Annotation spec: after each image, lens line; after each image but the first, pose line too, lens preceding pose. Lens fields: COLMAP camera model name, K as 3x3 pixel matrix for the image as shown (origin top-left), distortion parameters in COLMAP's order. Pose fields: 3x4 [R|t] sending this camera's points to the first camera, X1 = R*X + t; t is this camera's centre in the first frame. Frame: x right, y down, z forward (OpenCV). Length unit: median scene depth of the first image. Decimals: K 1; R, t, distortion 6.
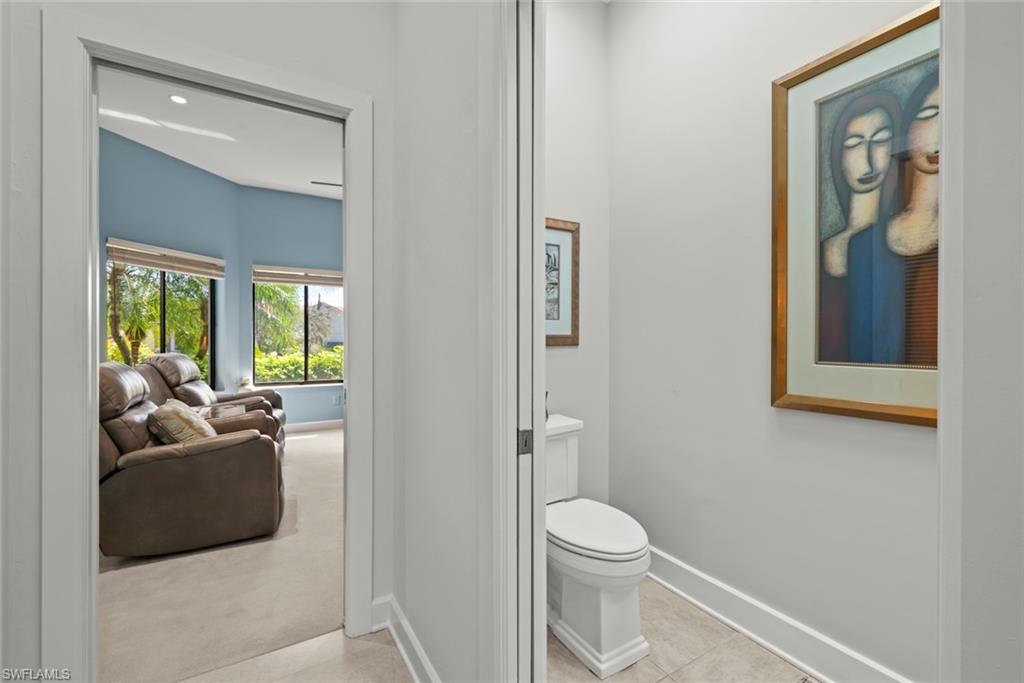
lens RADIAL K [[446.0, 0, 512.3], [0, 446.0, 341.0], [0, 0, 1]] dist [-0.000630, -0.000024]
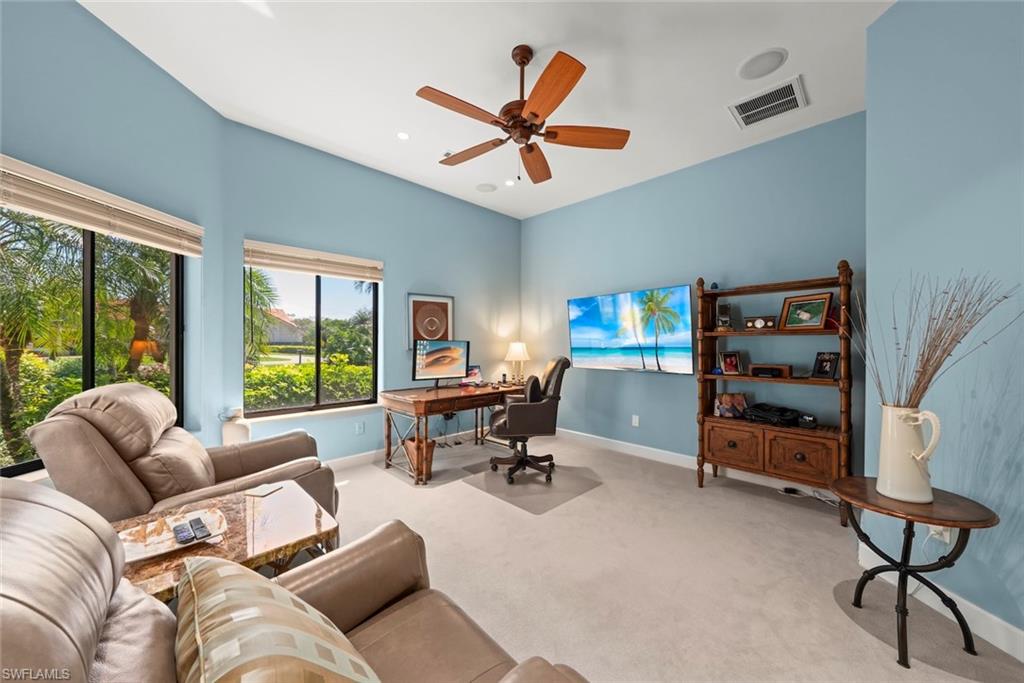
lens RADIAL K [[379.5, 0, 513.4], [0, 379.5, 339.6], [0, 0, 1]] dist [0.000186, -0.000016]
pose [[0.975986, 0.000007, 0.217832, -0.314640], [0.000728, 0.999994, -0.003294, -0.016249], [-0.217830, 0.003374, 0.975981, 0.356520]]
